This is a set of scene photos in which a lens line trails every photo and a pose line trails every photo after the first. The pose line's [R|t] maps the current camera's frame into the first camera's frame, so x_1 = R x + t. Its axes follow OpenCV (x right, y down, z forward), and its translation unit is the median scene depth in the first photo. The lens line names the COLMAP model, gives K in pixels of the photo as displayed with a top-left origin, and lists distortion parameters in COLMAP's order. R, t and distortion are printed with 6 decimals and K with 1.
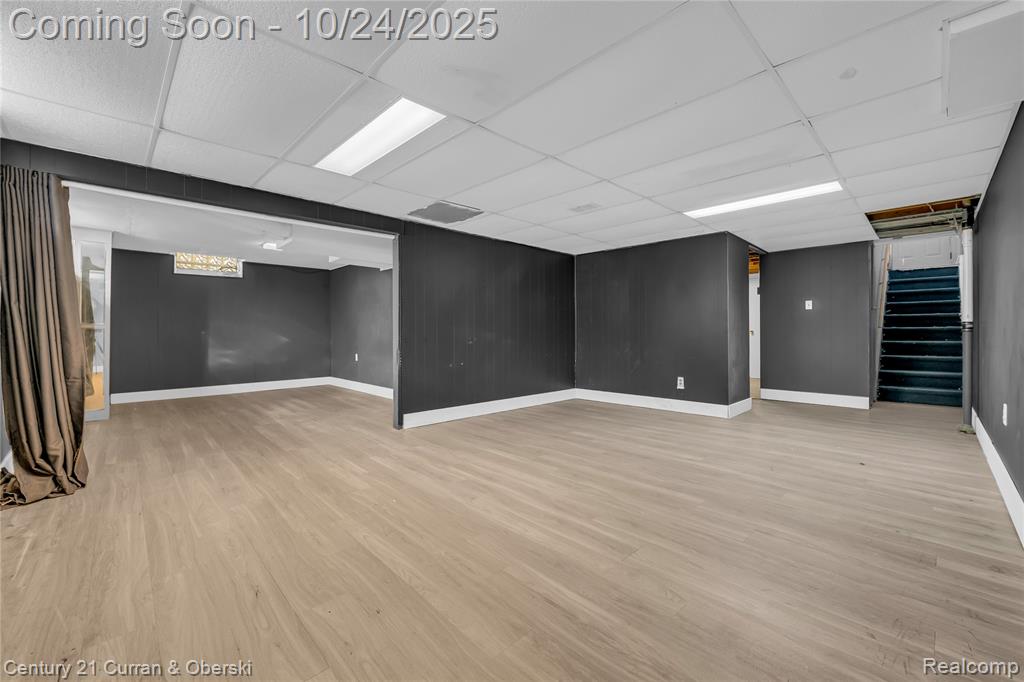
lens RADIAL K [[416.0, 0, 506.6], [0, 416.0, 334.1], [0, 0, 1]] dist [-0.001606, 0.000071]
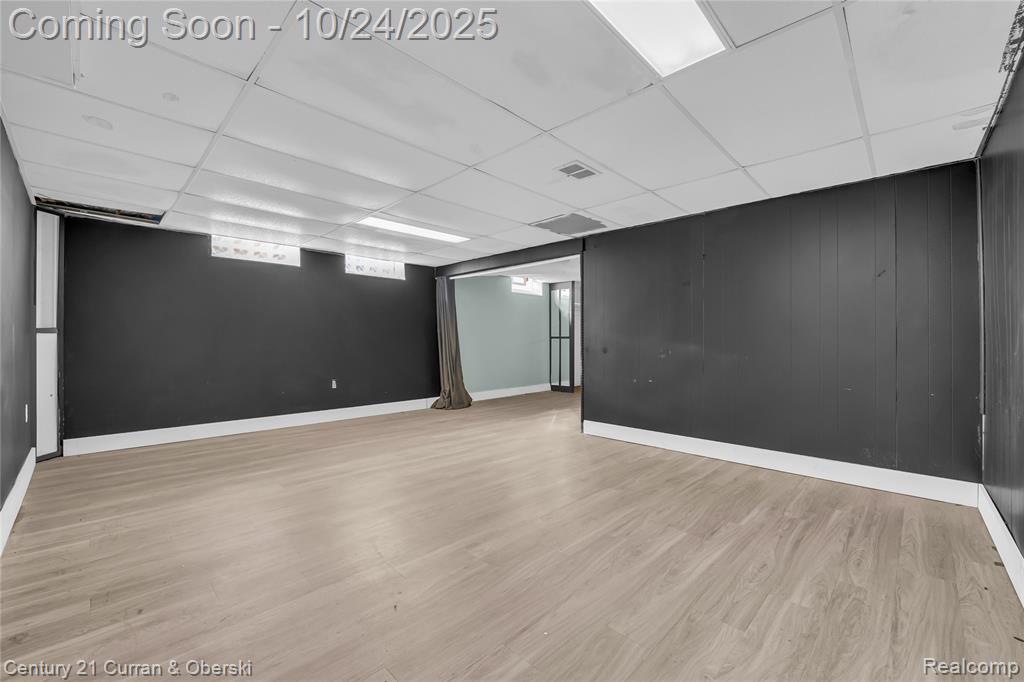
lens RADIAL K [[416.0, 0, 506.5], [0, 416.0, 340.2], [0, 0, 1]] dist [-0.001606, 0.000071]
pose [[0.027215, 0.001231, -0.999629, 1.801793], [-0.009268, 0.999957, 0.000979, -0.020742], [0.999587, 0.009238, 0.027226, 1.721495]]
